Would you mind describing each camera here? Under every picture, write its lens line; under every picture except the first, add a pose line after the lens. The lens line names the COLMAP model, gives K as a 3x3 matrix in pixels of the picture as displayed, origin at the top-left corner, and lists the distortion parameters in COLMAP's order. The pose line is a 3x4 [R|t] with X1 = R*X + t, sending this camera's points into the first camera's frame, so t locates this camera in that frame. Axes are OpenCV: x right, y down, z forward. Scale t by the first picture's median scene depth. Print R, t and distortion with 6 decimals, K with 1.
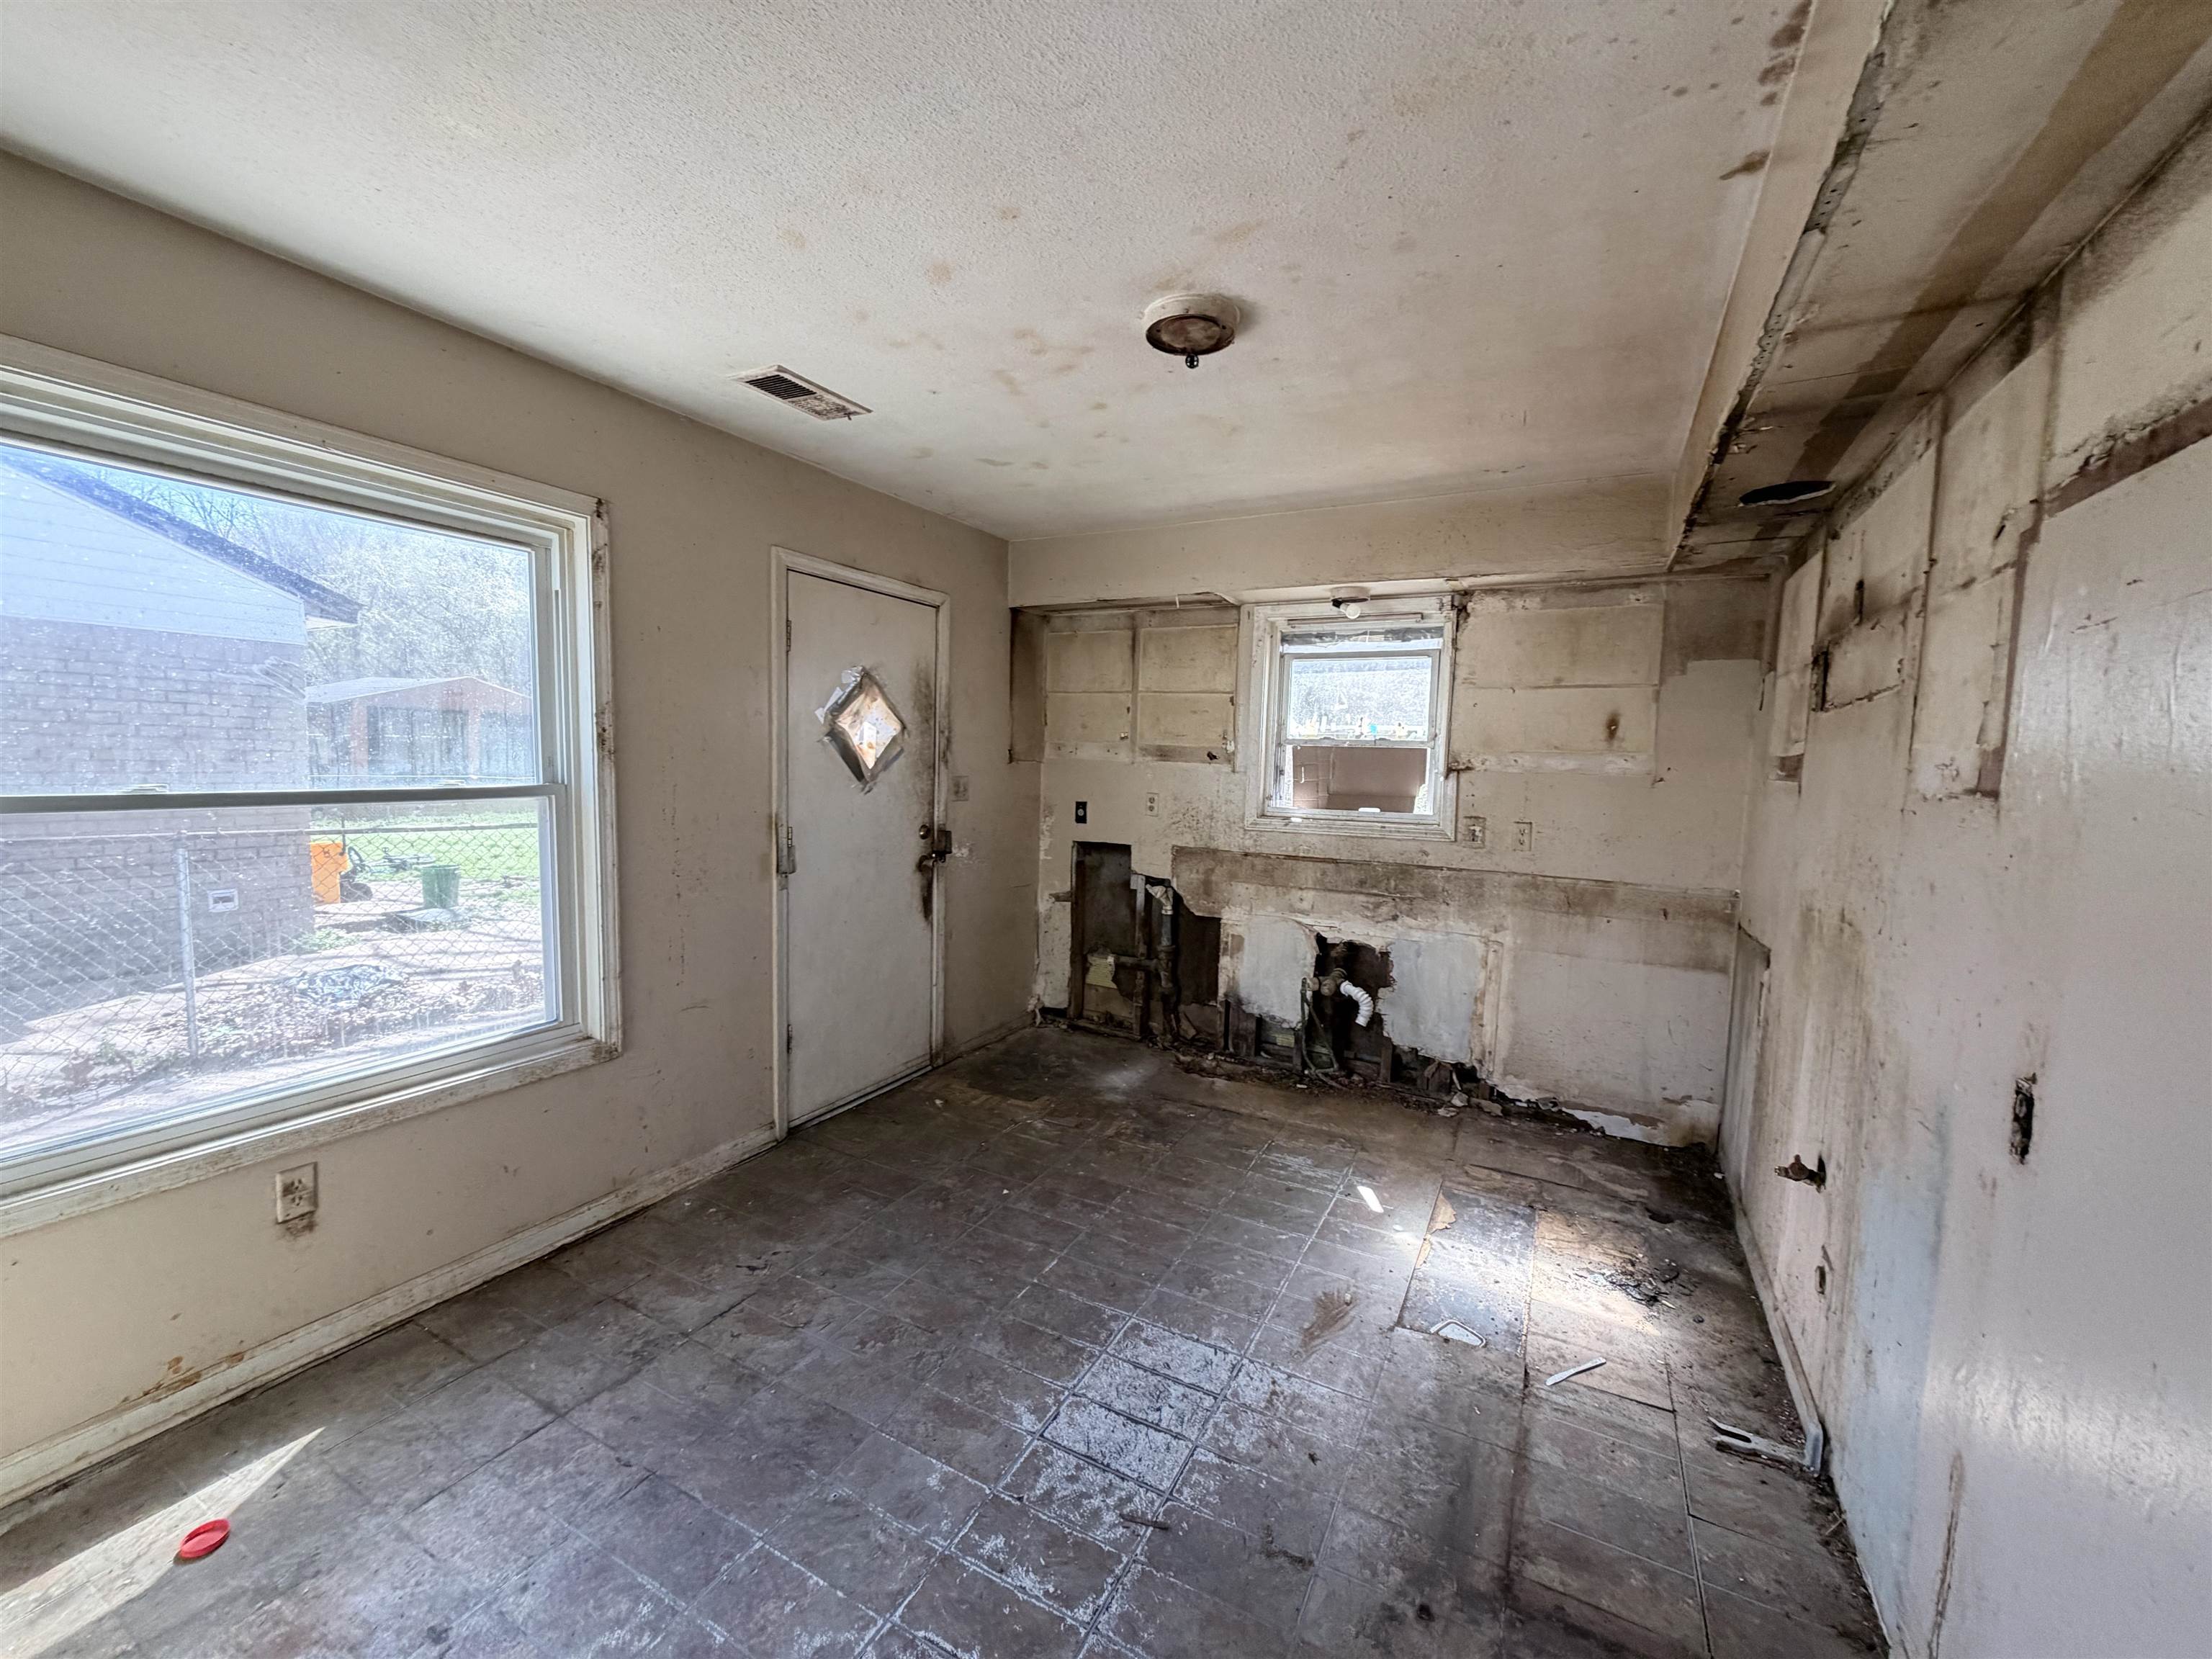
lens RADIAL K [[880.1, 0, 1107.3], [0, 880.1, 829.2], [0, 0, 1]] dist [-0.000569, -0.000235]
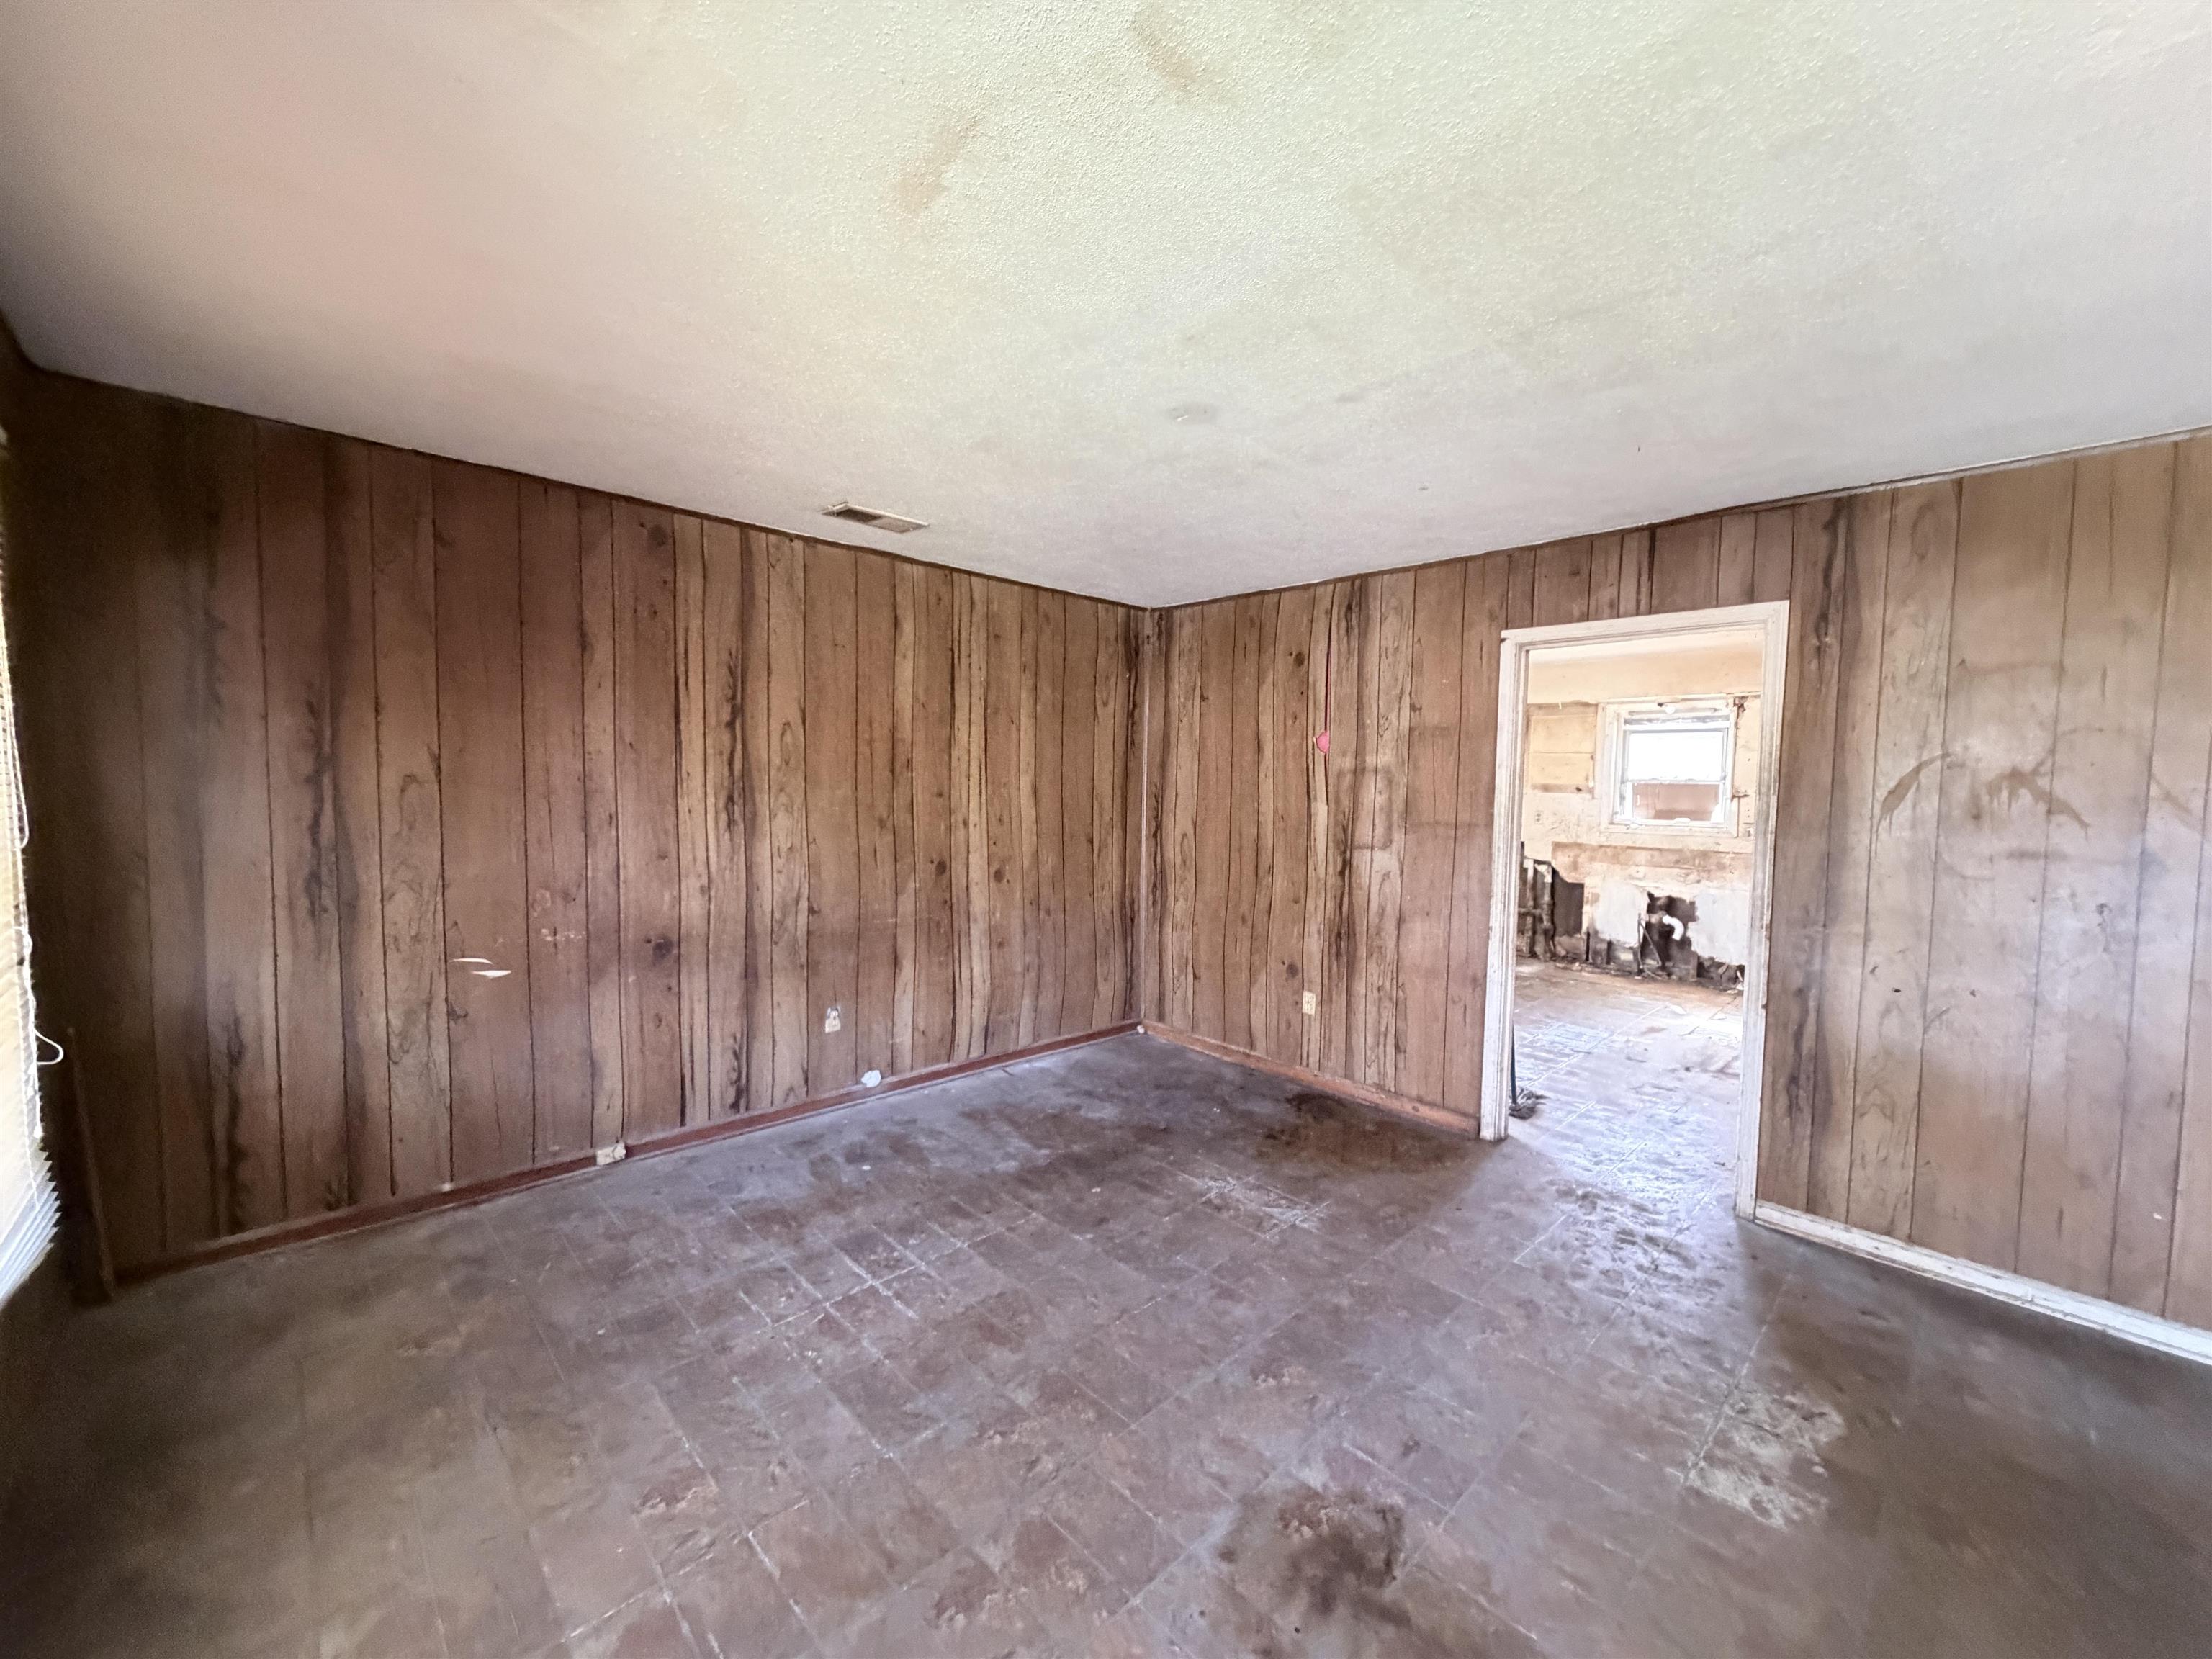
lens RADIAL K [[880.1, 0, 1110.2], [0, 880.1, 831.4], [0, 0, 1]] dist [-0.000569, -0.000235]
pose [[0.949158, 0.008282, -0.314690, -0.217725], [-0.019230, 0.999312, -0.031700, 0.074486], [0.314211, 0.036140, 0.948665, -0.961367]]
